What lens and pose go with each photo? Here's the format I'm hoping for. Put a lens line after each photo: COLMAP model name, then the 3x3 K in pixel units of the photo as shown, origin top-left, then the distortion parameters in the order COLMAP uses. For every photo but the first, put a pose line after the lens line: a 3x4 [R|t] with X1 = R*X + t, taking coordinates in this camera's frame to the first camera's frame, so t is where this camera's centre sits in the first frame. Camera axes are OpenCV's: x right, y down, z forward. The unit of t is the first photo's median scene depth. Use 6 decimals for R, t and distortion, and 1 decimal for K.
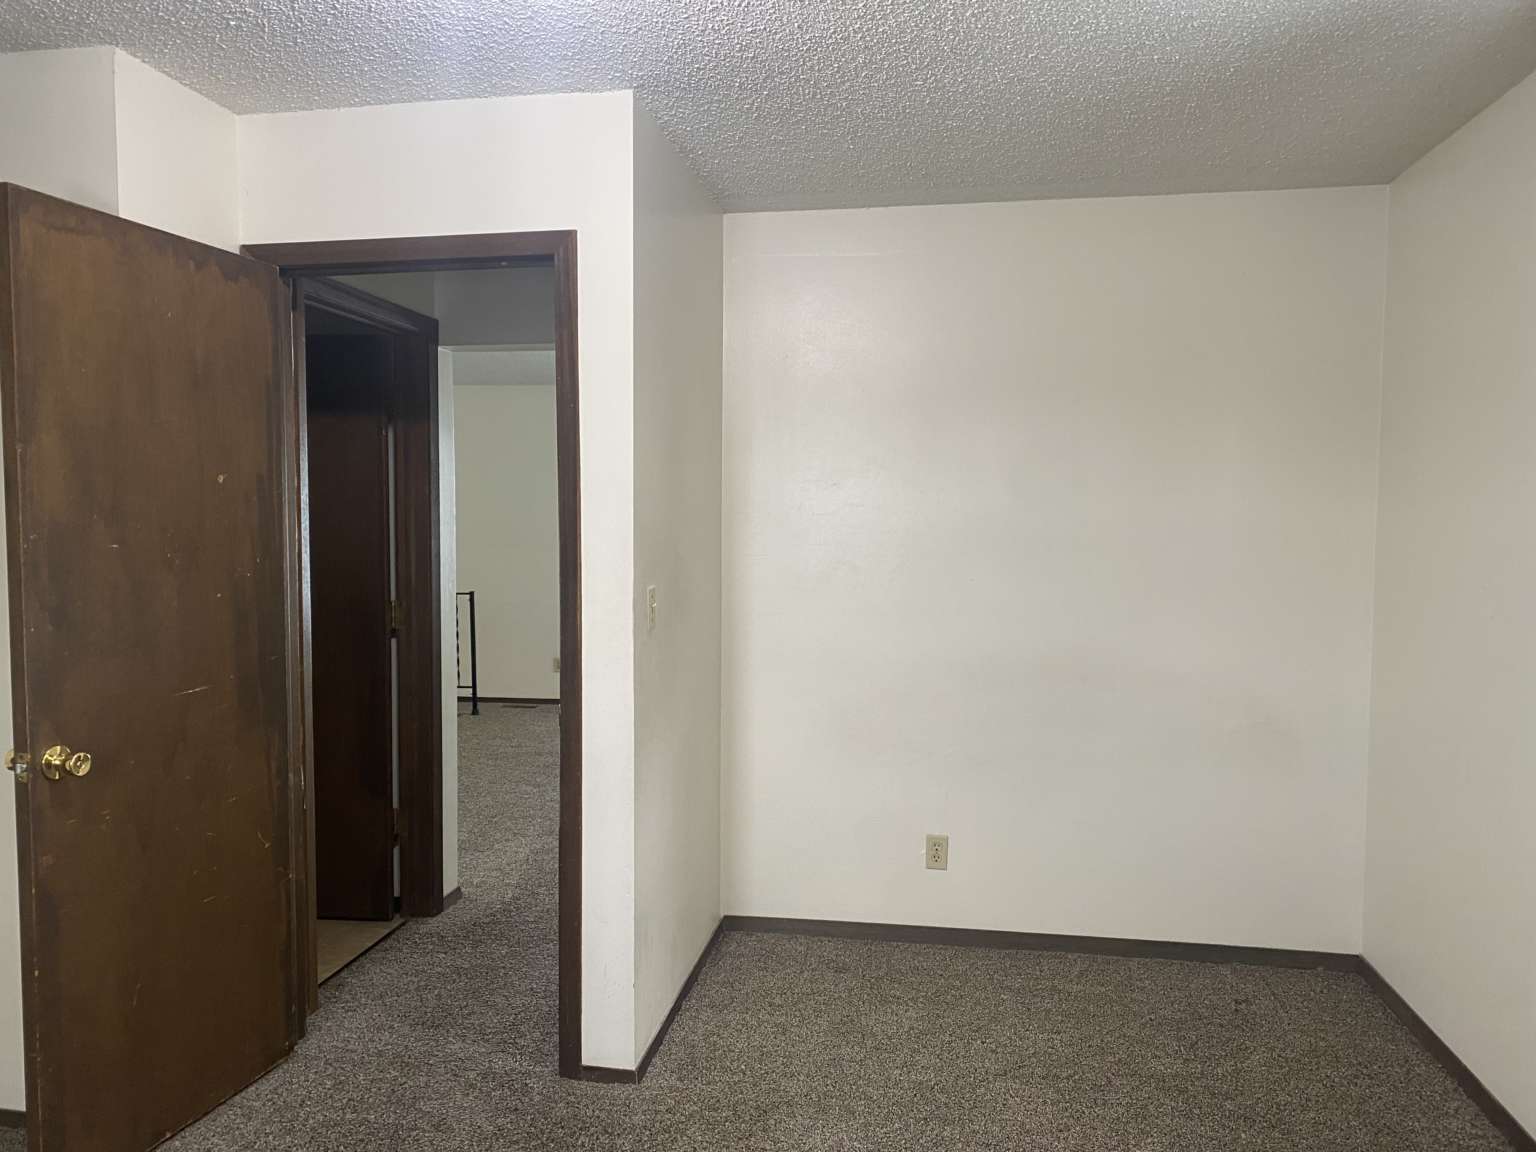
lens RADIAL K [[1164.5, 0, 773.7], [0, 1164.5, 586.7], [0, 0, 1]] dist [0.007019, -0.005857]
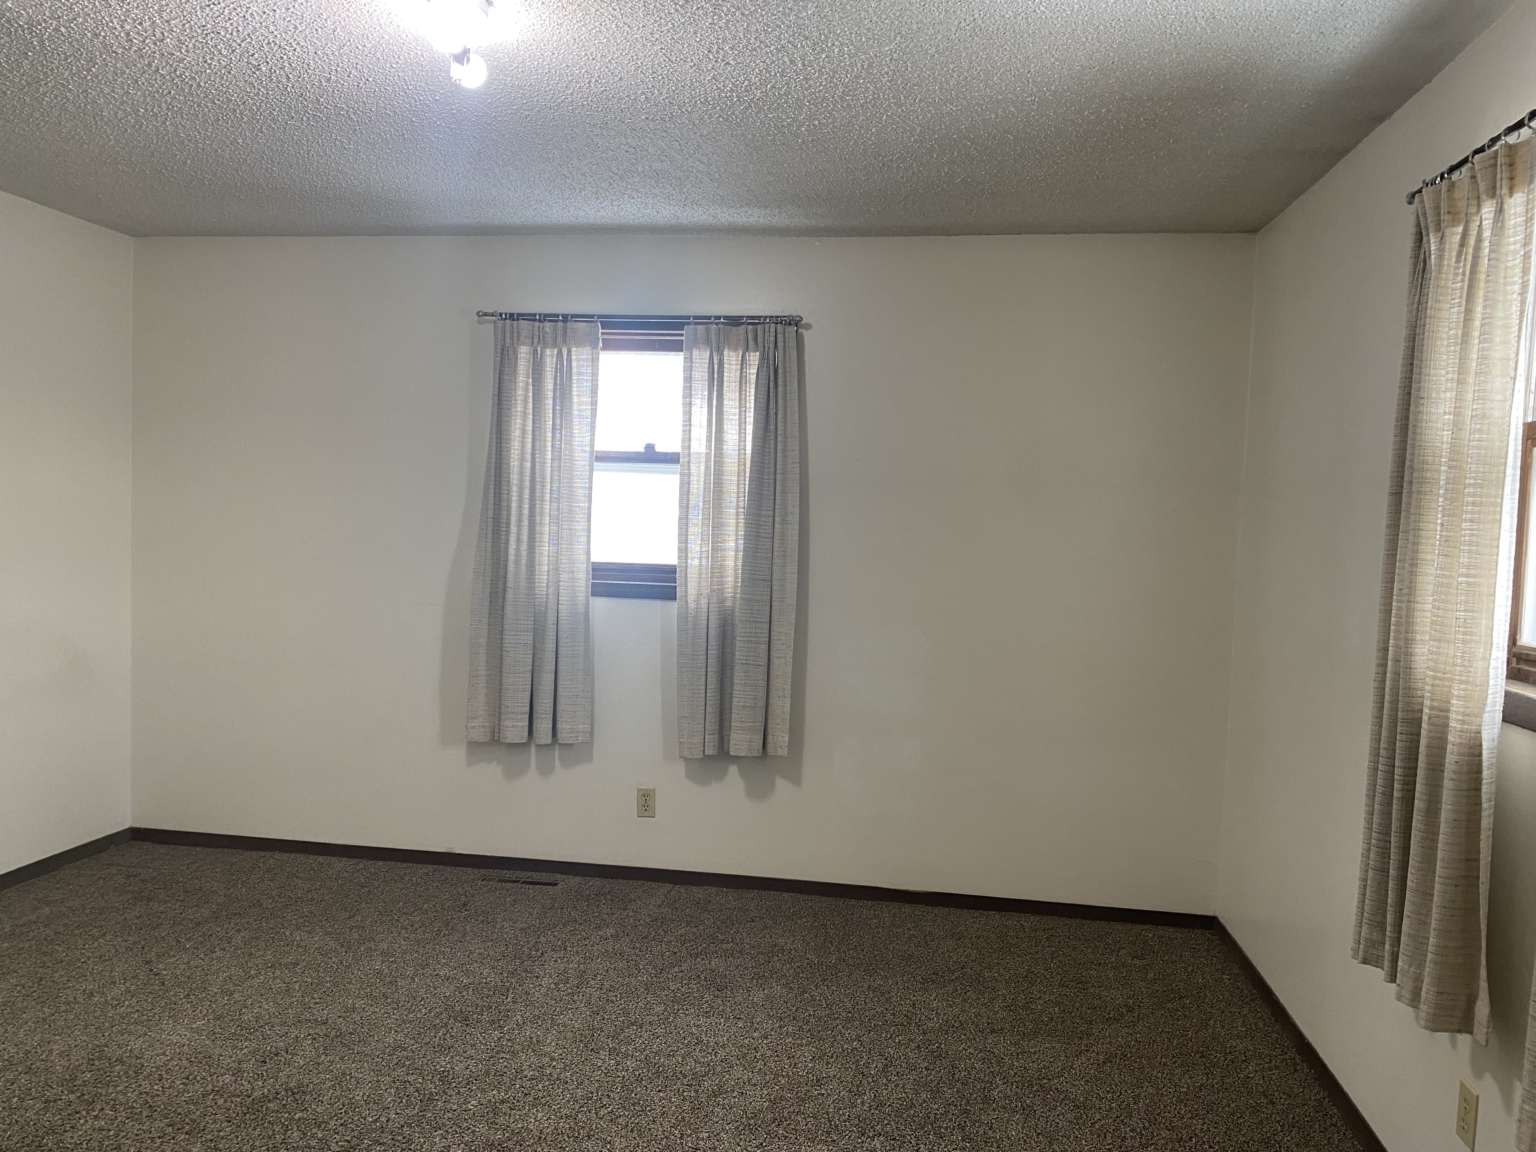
lens RADIAL K [[1176.8, 0, 767.9], [0, 1176.8, 586.4], [0, 0, 1]] dist [0.056088, -0.069664]
pose [[-0.023788, -0.064650, 0.997624, -0.973746], [0.016327, 0.997749, 0.065047, -0.029272], [-0.999584, 0.017836, -0.022679, 0.382527]]
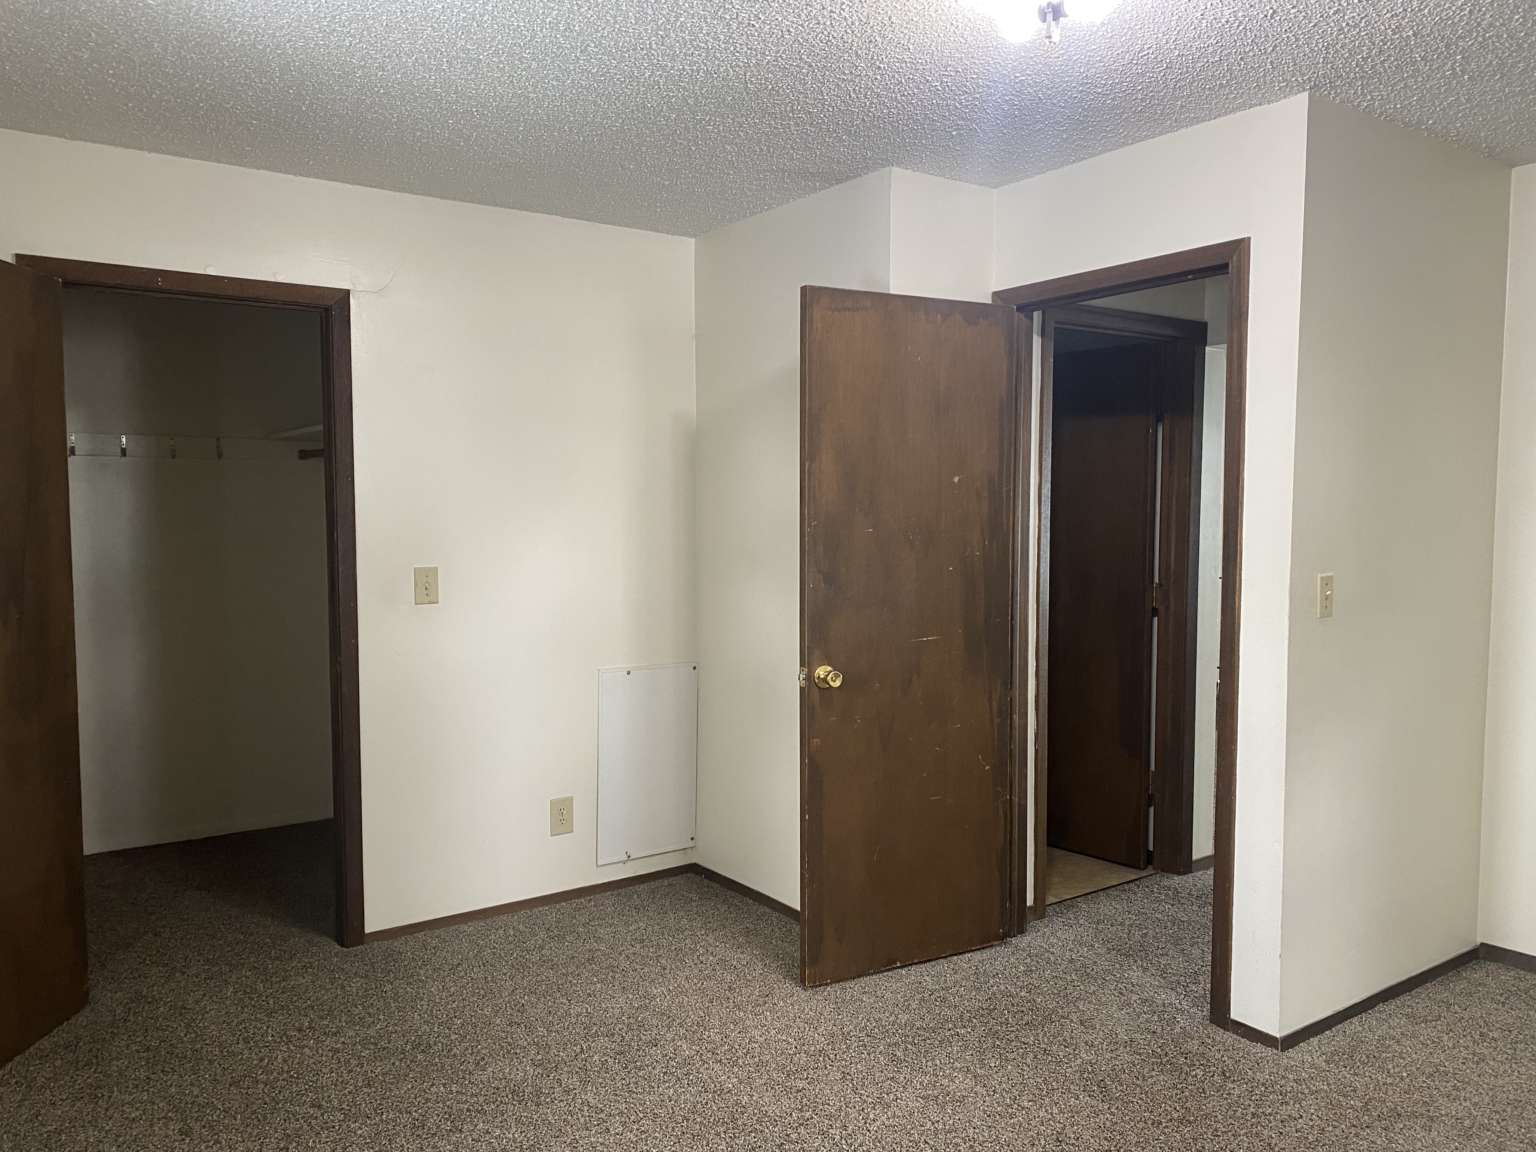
lens RADIAL K [[1176.8, 0, 767.9], [0, 1176.8, 586.4], [0, 0, 1]] dist [0.056088, -0.069664]
pose [[0.709277, 0.041320, -0.703717, 0.287514], [-0.035179, 0.999112, 0.023208, 0.003801], [0.704051, 0.008295, 0.710101, -0.077986]]
